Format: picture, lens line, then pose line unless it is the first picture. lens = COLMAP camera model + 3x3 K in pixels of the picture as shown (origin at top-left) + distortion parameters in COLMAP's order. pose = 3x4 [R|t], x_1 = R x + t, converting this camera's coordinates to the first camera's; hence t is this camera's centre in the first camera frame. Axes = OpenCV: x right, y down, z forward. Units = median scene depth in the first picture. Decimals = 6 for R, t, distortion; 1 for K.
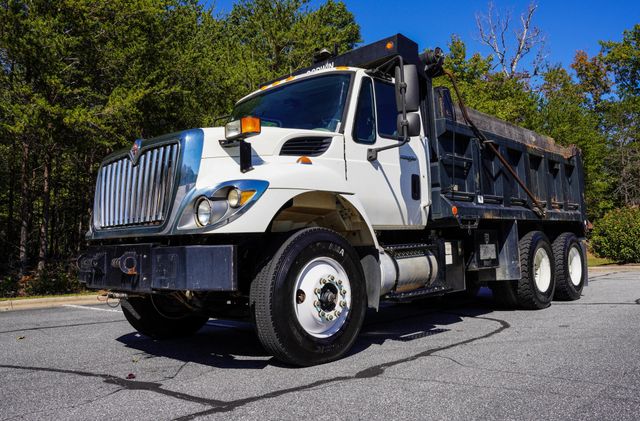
lens RADIAL K [[516.1, 0, 350.1], [0, 516.1, 188.1], [0, 0, 1]] dist [-0.162720, 0.123506]
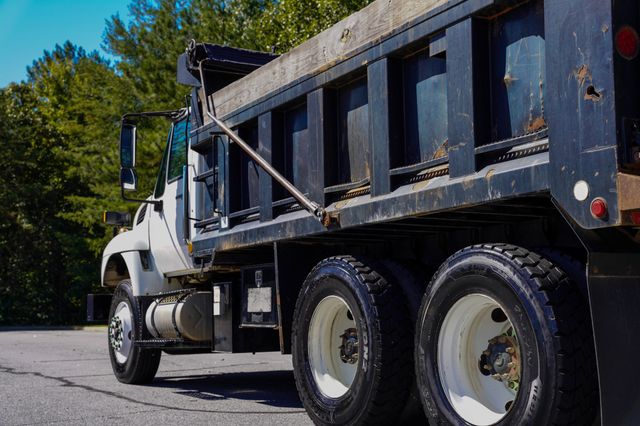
lens RADIAL K [[891.6, 0, 316.8], [0, 891.6, 210.7], [0, 0, 1]] dist [0.043261, 0.437783]
pose [[-0.321232, -0.064440, -0.944806, 1.413075], [0.143058, 0.982931, -0.115680, 0.170578], [0.936133, -0.172322, -0.306530, 1.570273]]
